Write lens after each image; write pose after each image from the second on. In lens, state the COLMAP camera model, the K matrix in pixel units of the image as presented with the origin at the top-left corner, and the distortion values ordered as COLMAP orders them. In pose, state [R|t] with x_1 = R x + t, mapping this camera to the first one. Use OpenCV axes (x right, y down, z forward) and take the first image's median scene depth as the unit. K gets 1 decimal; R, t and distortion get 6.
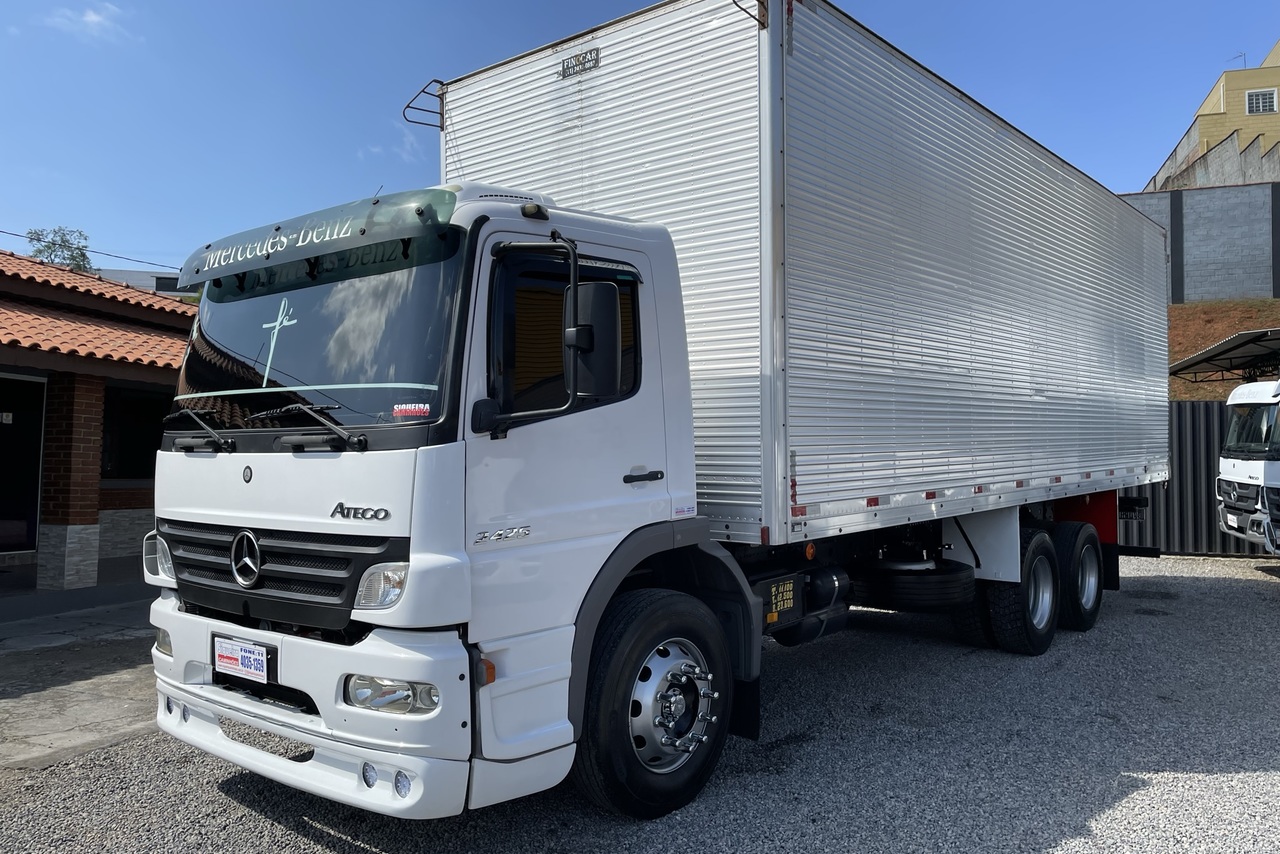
lens RADIAL K [[980.3, 0, 640.0], [0, 980.3, 427.0], [0, 0, 1]] dist [0.062527, -0.000242]
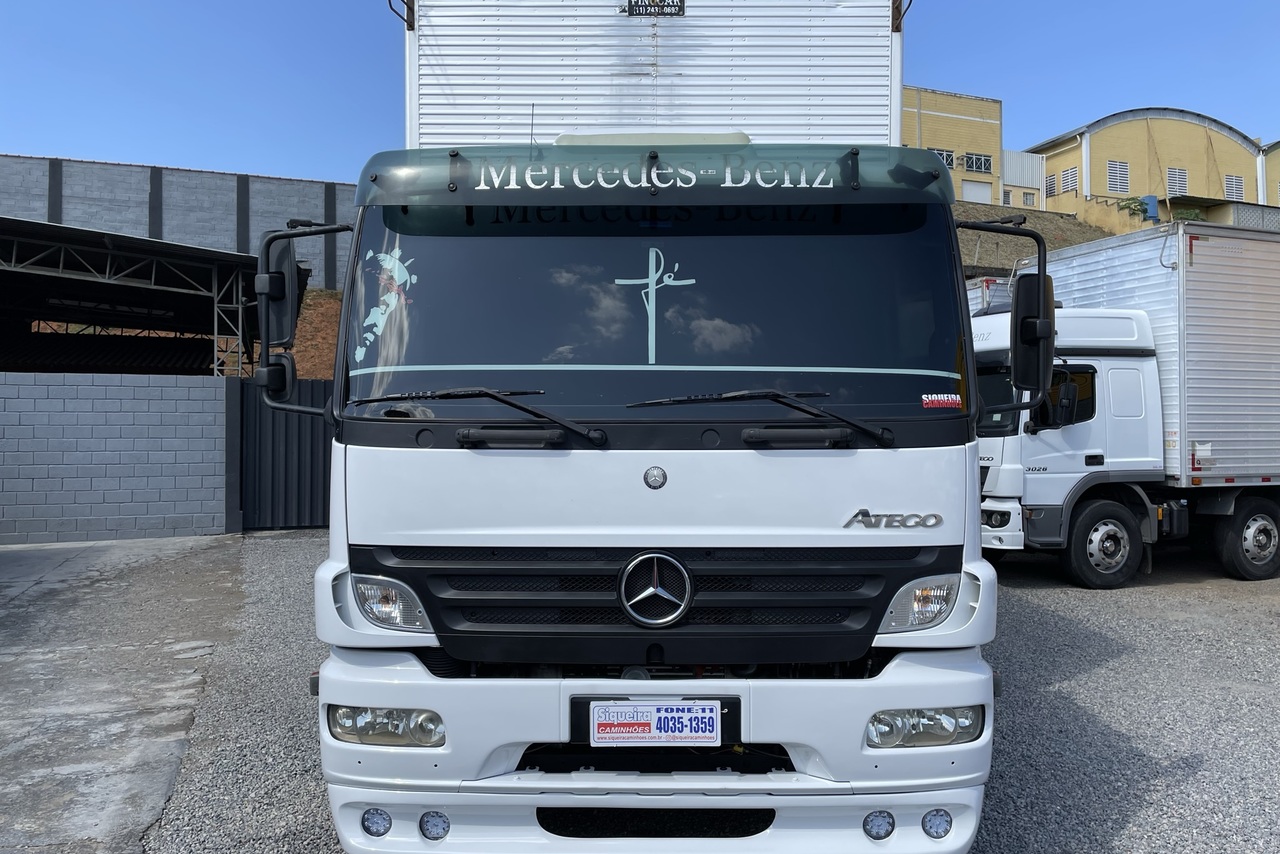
lens RADIAL K [[956.4, 0, 640.0], [0, 956.4, 427.0], [0, 0, 1]] dist [0.076707, -0.003637]
pose [[0.770903, -0.003860, 0.636941, -0.908127], [-0.014849, 0.999601, 0.024030, -0.009810], [-0.636779, -0.027983, 0.770538, 0.462412]]
